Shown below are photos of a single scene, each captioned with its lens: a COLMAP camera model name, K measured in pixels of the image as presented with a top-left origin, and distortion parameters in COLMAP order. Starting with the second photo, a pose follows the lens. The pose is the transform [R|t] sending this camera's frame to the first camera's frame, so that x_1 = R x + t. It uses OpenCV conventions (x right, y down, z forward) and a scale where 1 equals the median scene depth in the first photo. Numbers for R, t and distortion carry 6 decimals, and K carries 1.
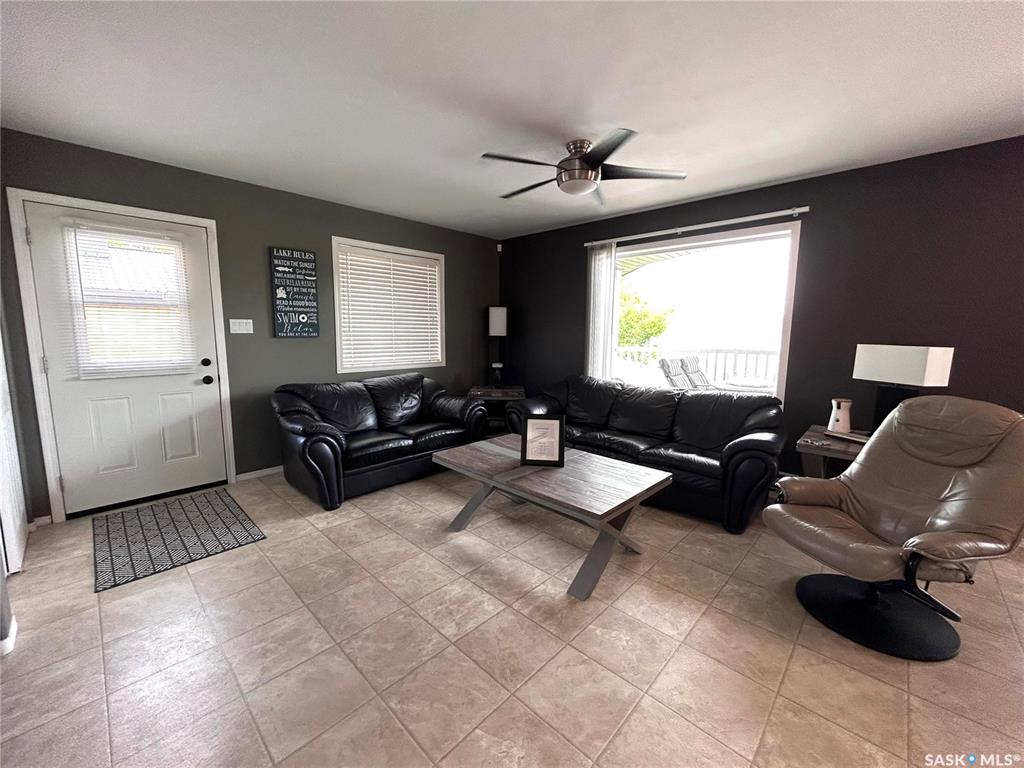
lens RADIAL K [[412.2, 0, 513.6], [0, 412.2, 381.9], [0, 0, 1]] dist [0.007847, -0.000734]
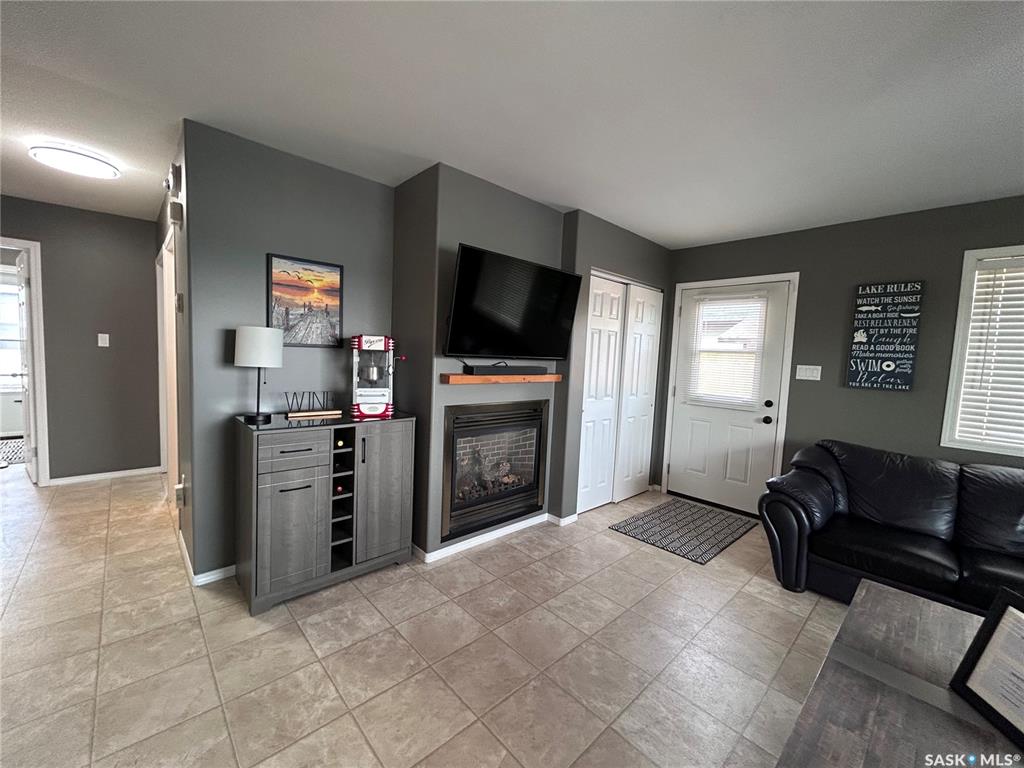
lens RADIAL K [[412.2, 0, 513.8], [0, 412.2, 385.5], [0, 0, 1]] dist [0.007847, -0.000734]
pose [[-0.050752, 0.063821, -0.996670, 0.360879], [-0.174947, 0.981957, 0.071787, -0.054377], [0.983269, 0.178007, -0.038671, 0.367941]]
